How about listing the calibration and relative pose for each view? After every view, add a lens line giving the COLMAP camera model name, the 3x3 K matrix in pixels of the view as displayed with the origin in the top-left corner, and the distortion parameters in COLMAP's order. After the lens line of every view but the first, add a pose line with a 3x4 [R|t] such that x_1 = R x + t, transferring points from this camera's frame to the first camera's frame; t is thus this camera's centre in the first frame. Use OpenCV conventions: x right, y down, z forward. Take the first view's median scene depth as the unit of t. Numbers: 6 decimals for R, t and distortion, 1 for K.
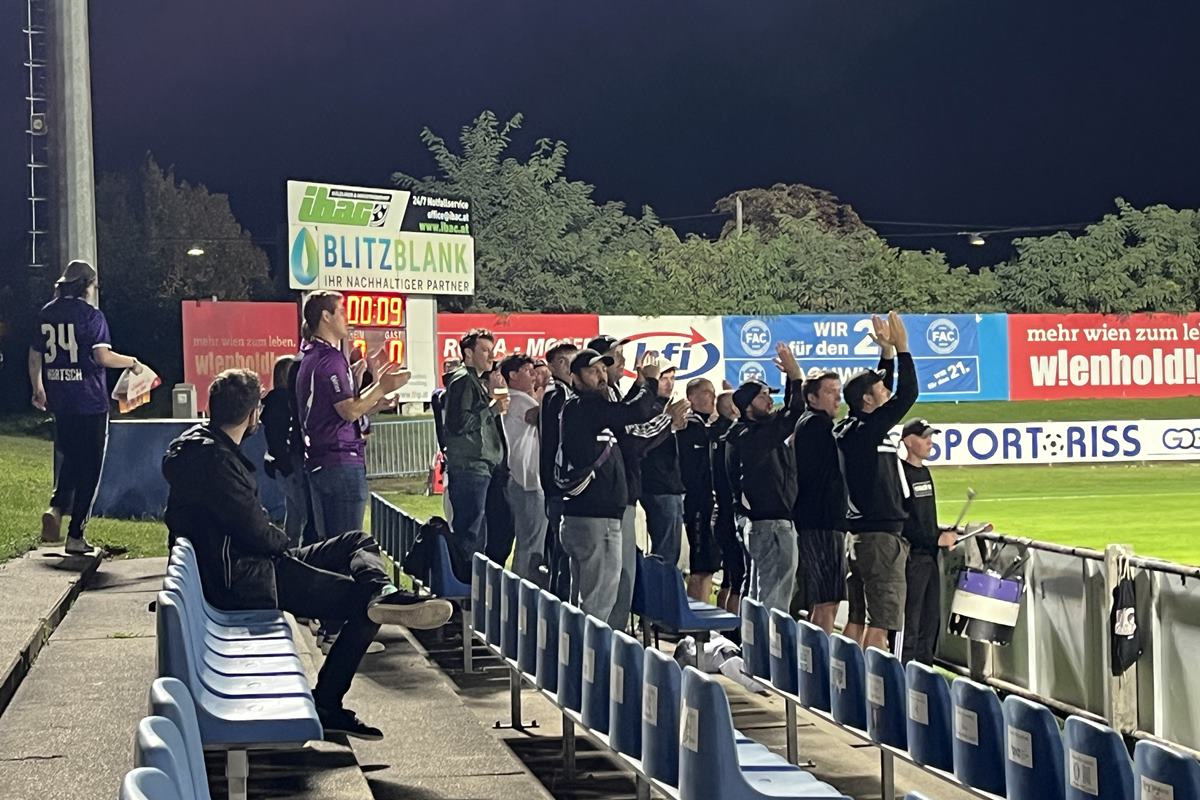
lens RADIAL K [[2443.7, 0, 600.0], [0, 2443.7, 400.0], [0, 0, 1]] dist [0.057065, 0.160545]
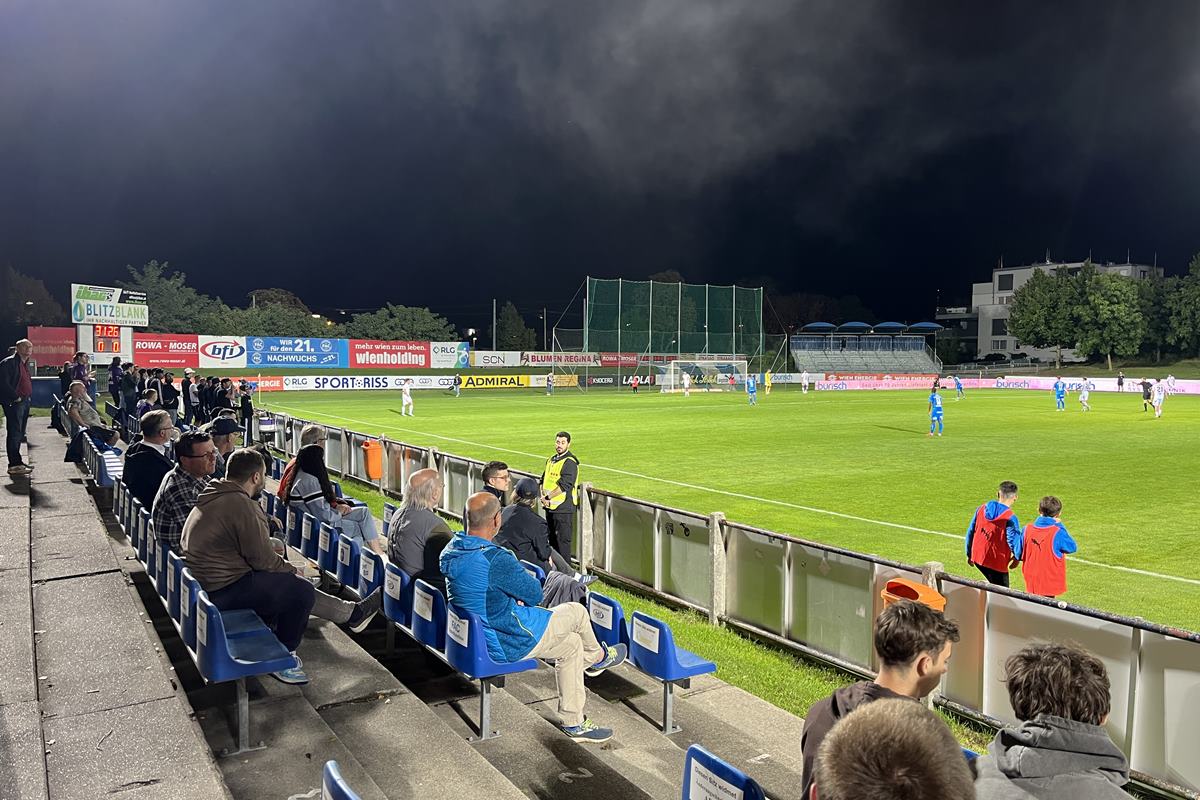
lens RADIAL K [[869.4, 0, 600.0], [0, 869.4, 400.0], [0, 0, 1]] dist [-0.003166, -0.005295]
pose [[0.912155, 0.007189, 0.409782, 0.012877], [-0.023506, 0.999118, 0.034793, -0.005605], [-0.409170, -0.041369, 0.911520, -0.112818]]
